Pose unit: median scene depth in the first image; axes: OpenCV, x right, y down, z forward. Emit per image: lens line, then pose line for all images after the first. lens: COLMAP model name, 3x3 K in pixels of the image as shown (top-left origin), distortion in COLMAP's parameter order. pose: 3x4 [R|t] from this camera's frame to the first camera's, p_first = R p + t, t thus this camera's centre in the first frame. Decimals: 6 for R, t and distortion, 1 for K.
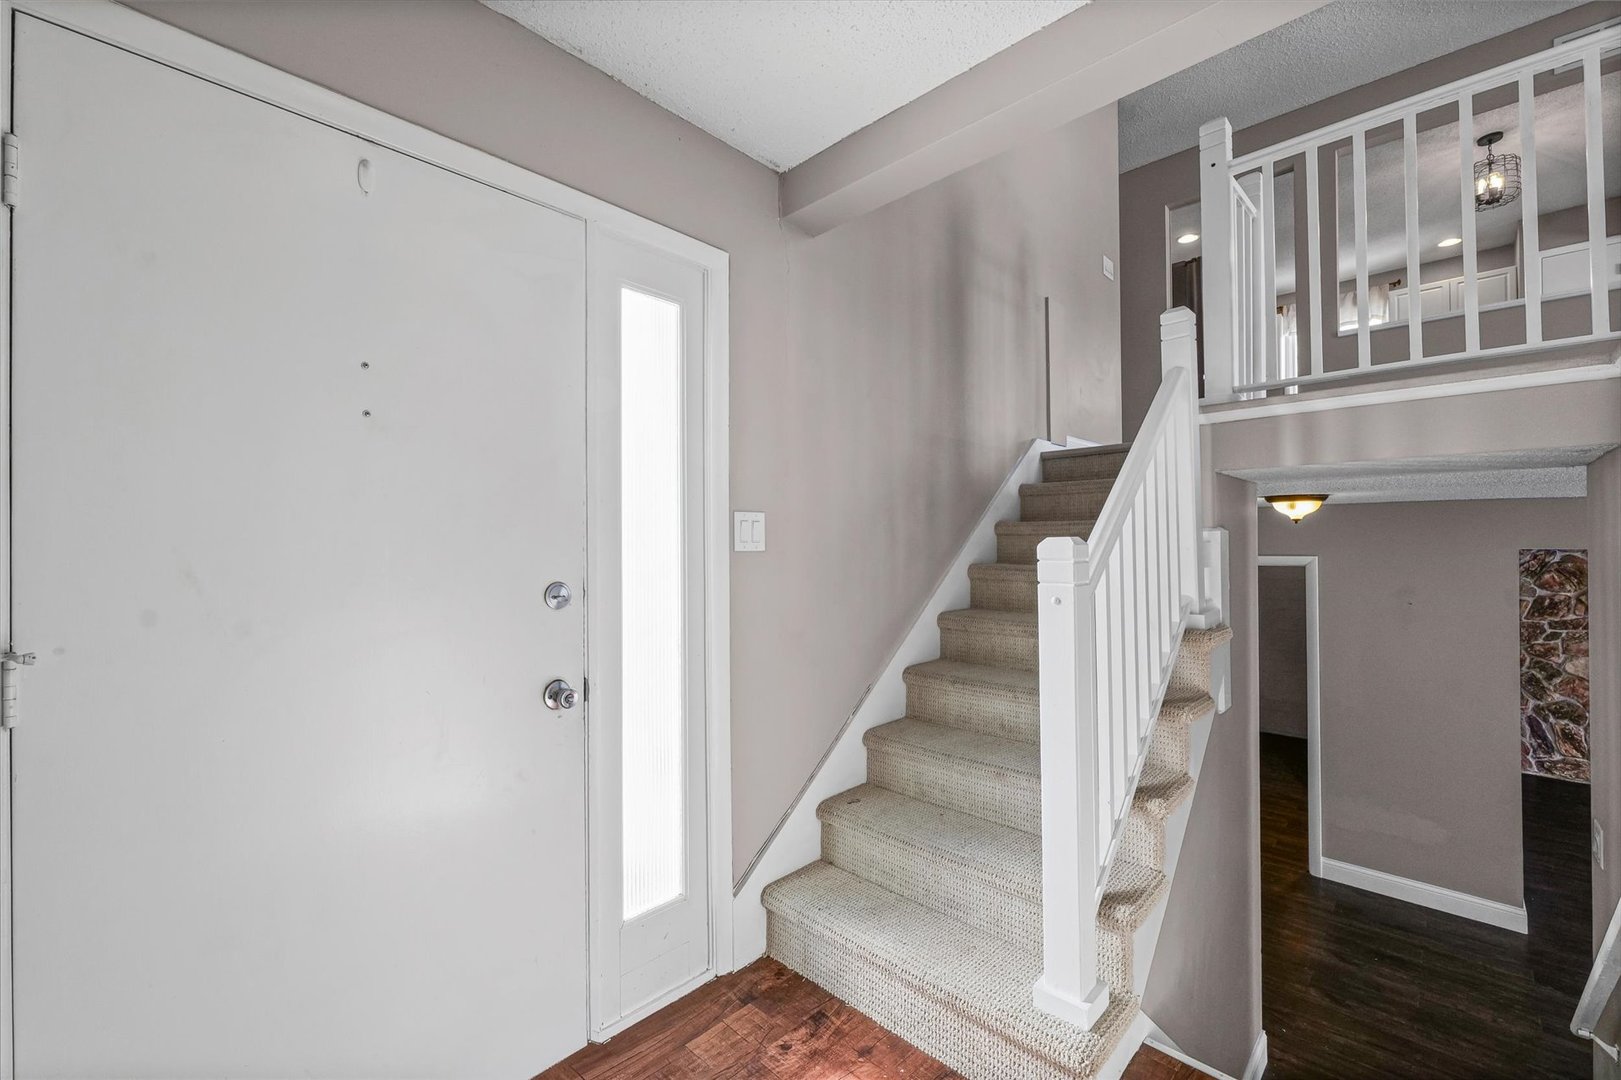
lens RADIAL K [[663.1, 0, 804.7], [0, 663.1, 544.7], [0, 0, 1]] dist [-0.000254, -0.000349]
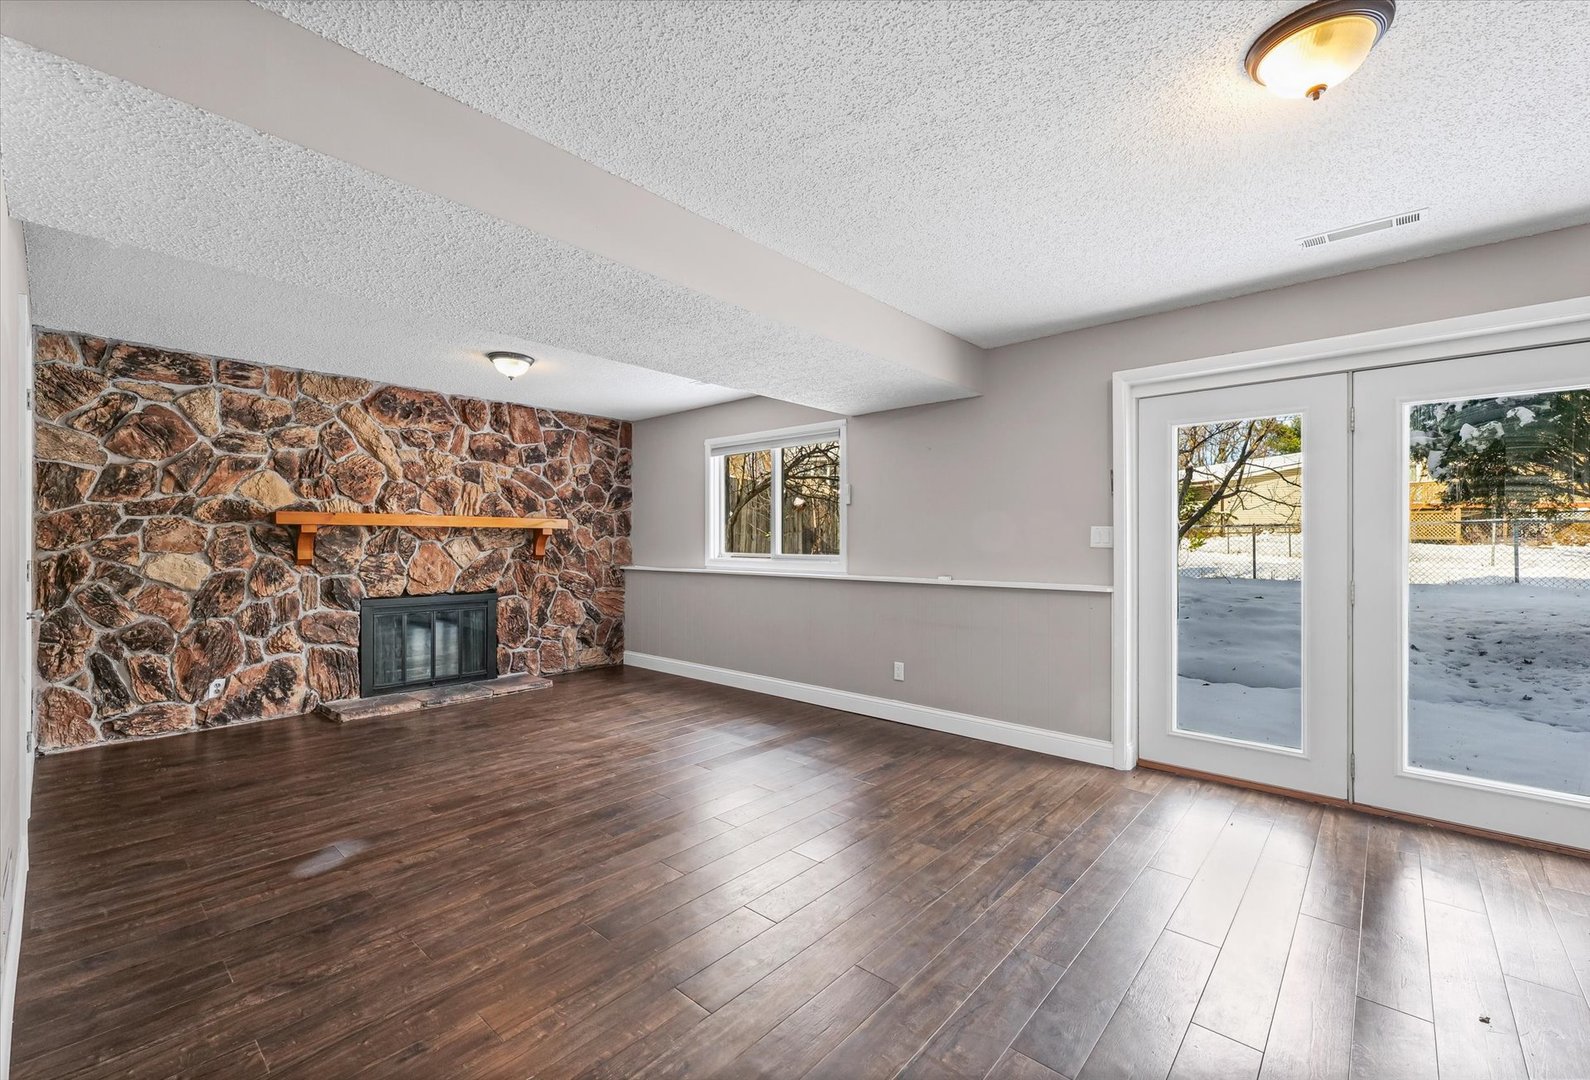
lens RADIAL K [[665.0, 0, 795.0], [0, 665.0, 540.0], [0, 0, 1]] dist [-0.000563, -0.000128]
pose [[-0.049941, 0.011097, 0.998690, 0.438913], [-0.006128, 0.999916, -0.011417, 0.155713], [-0.998733, -0.006690, -0.049869, 0.374751]]
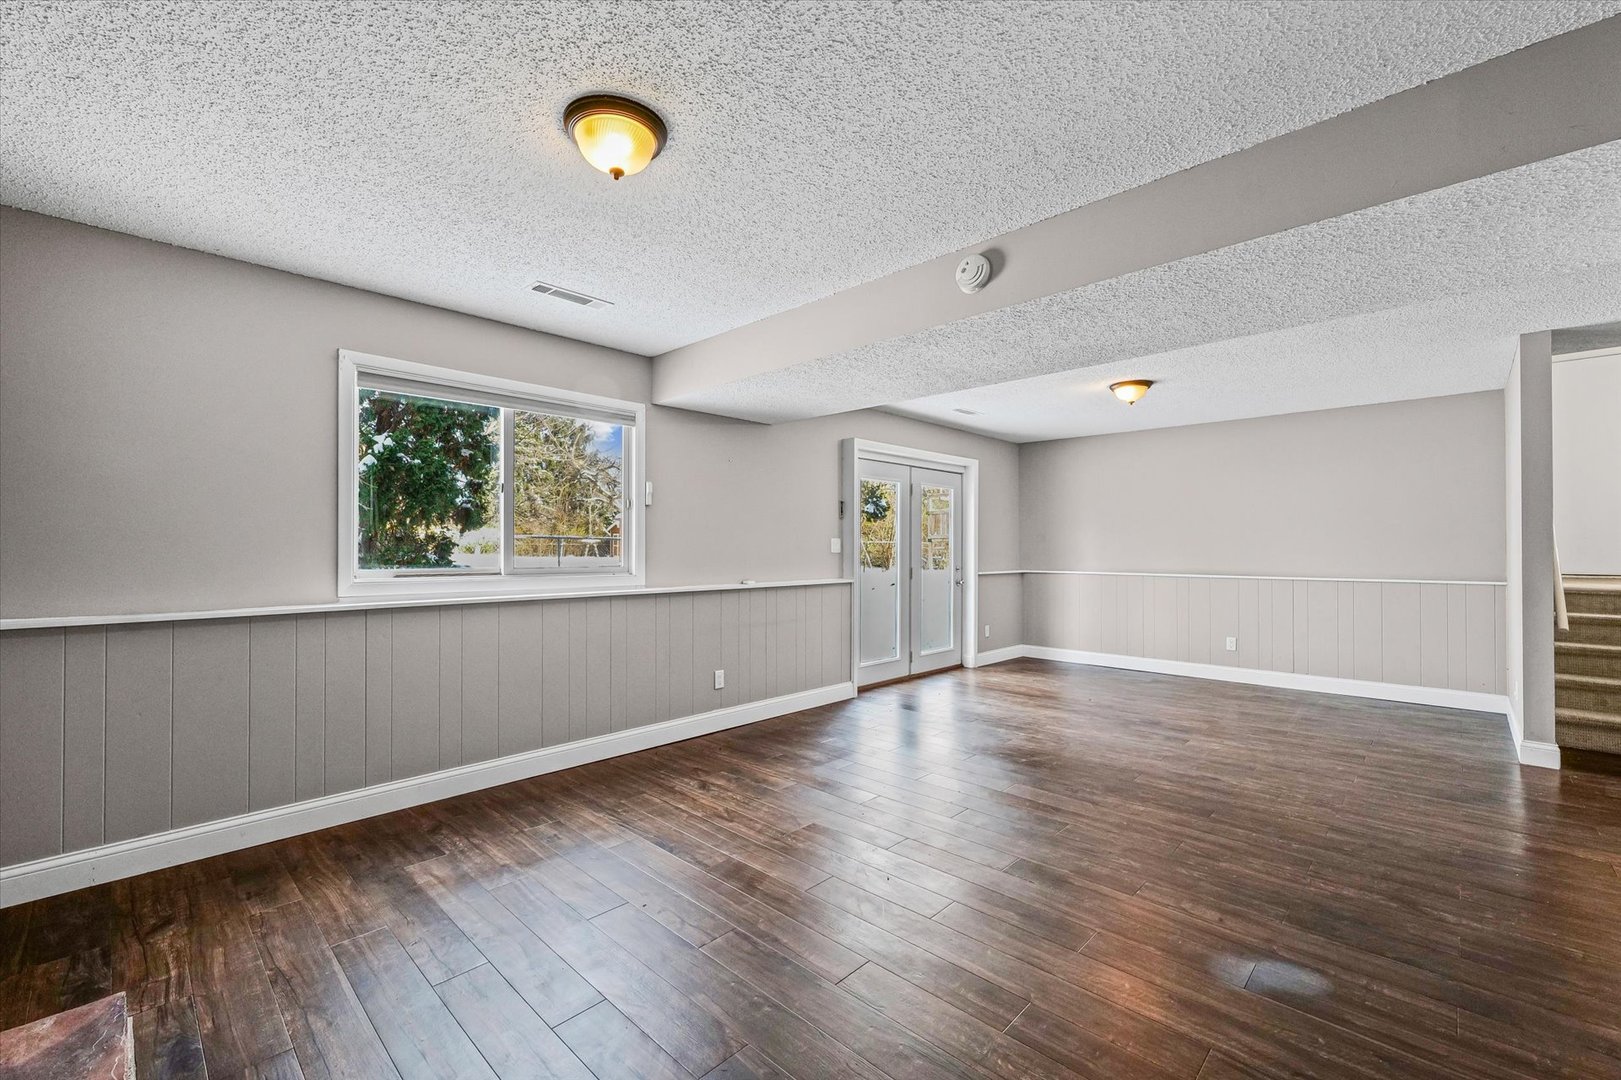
lens RADIAL K [[642.8, 0, 808.3], [0, 642.8, 544.0], [0, 0, 1]] dist [-0.000088, 0.000030]
pose [[-0.999844, 0.008667, 0.015373, 1.078245], [0.008473, 0.999884, -0.012644, 0.152688], [-0.015480, -0.012512, -0.999802, 0.947287]]
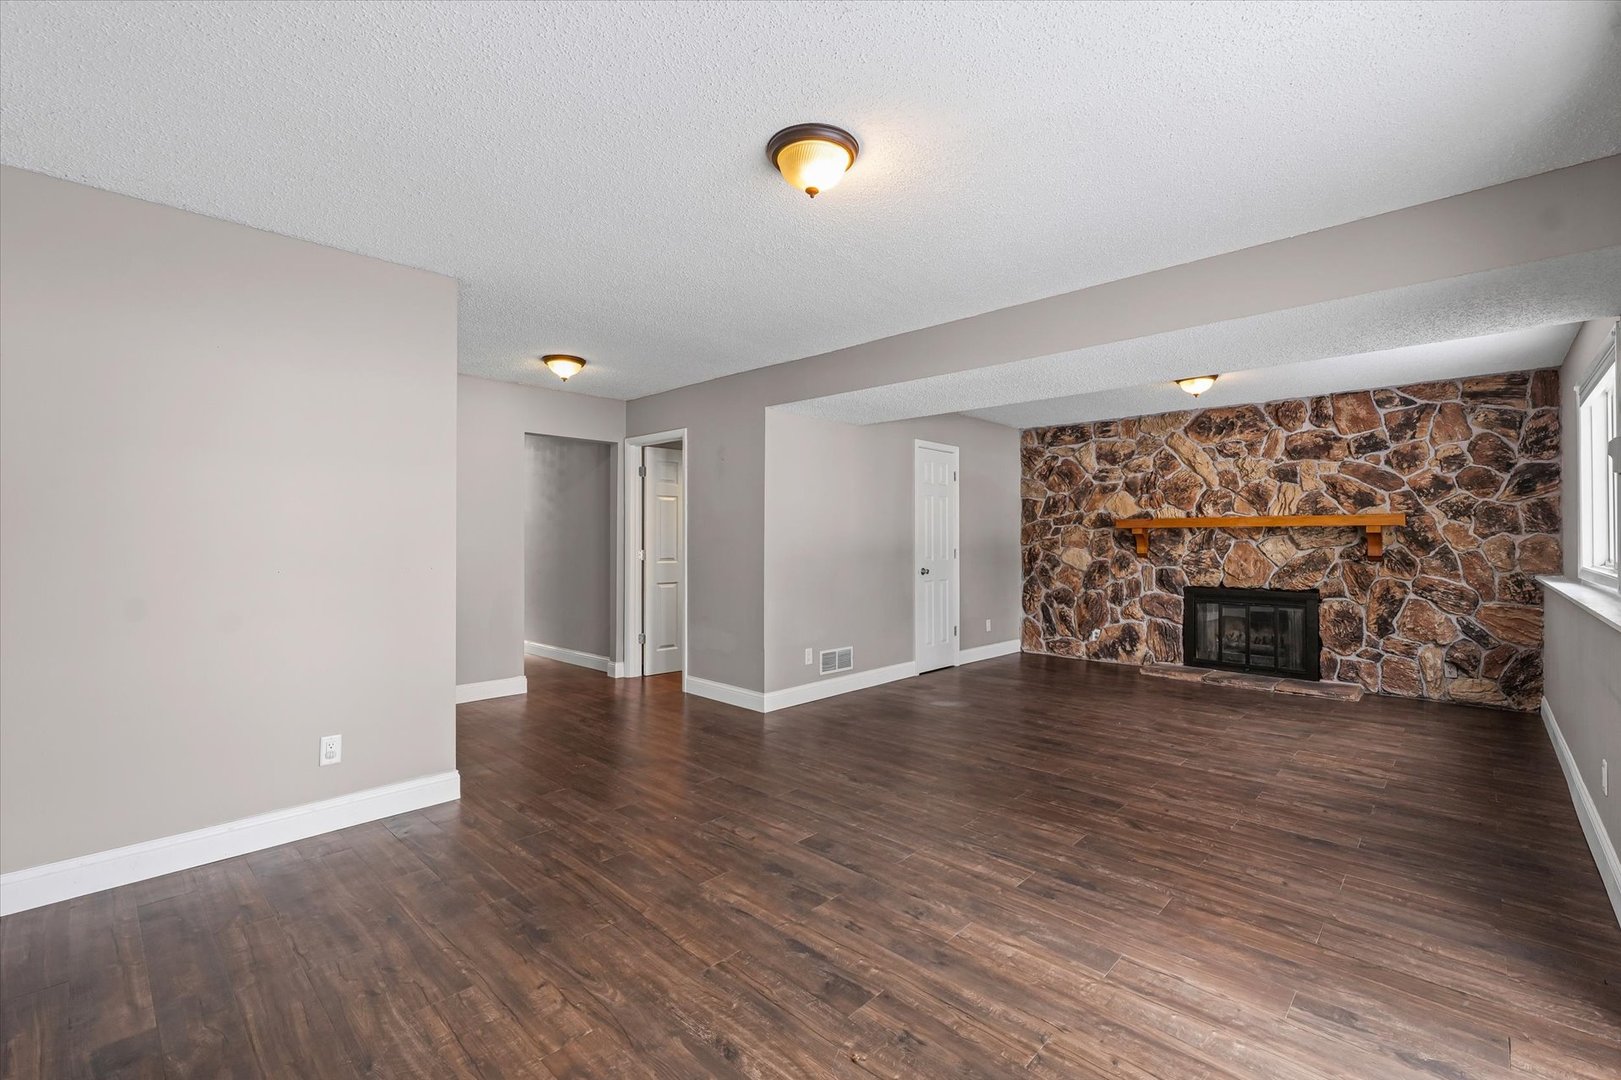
lens RADIAL K [[712.5, 0, 810.5], [0, 712.5, 540.0], [0, 0, 1]] dist [0.001918, 0.000191]
pose [[0.999774, 0.008738, 0.019401, 0.684855], [-0.008853, 0.999944, 0.005846, 0.149579], [-0.019349, -0.006017, 0.999795, -0.215650]]
